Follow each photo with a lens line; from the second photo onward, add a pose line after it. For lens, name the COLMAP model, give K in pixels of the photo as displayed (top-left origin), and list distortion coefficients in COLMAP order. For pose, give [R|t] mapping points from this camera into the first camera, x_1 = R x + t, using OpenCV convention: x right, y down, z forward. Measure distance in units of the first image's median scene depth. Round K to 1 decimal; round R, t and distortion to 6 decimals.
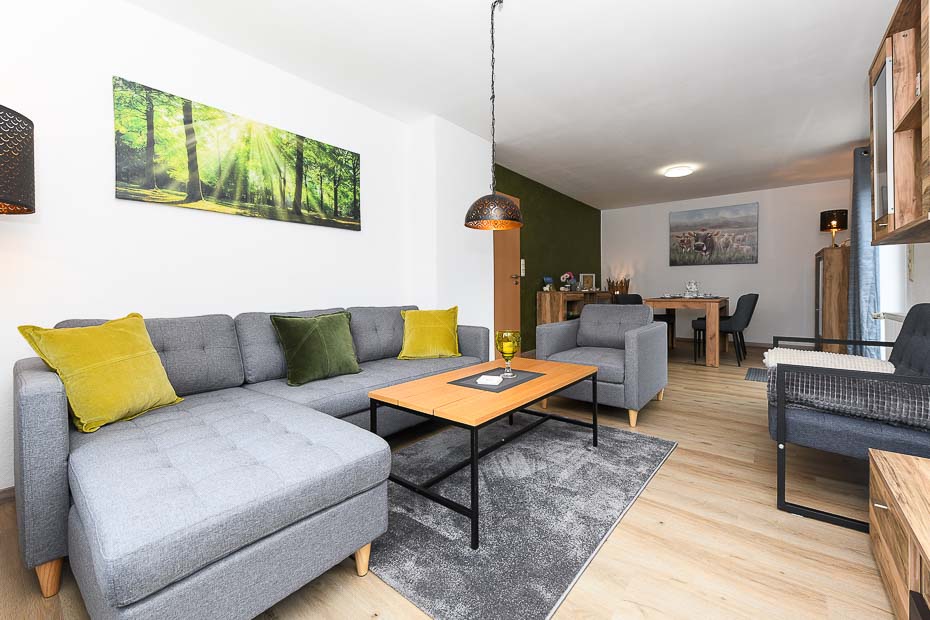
lens RADIAL K [[357.0, 0, 461.0], [0, 357.0, 293.0], [0, 0, 1]] dist [-0.000494, -0.000195]
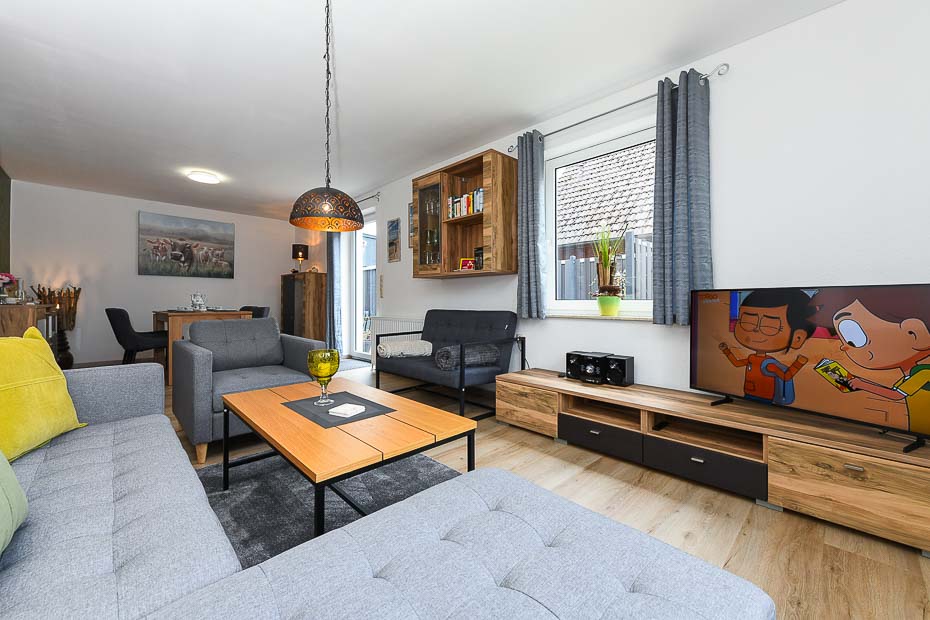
lens RADIAL K [[357.0, 0, 468.0], [0, 357.0, 305.2], [0, 0, 1]] dist [-0.000494, -0.000195]
pose [[0.157357, -0.004111, 0.987533, -0.311727], [0.006332, 0.999975, 0.003154, -0.002448], [-0.987521, 0.005757, 0.157379, 0.250514]]
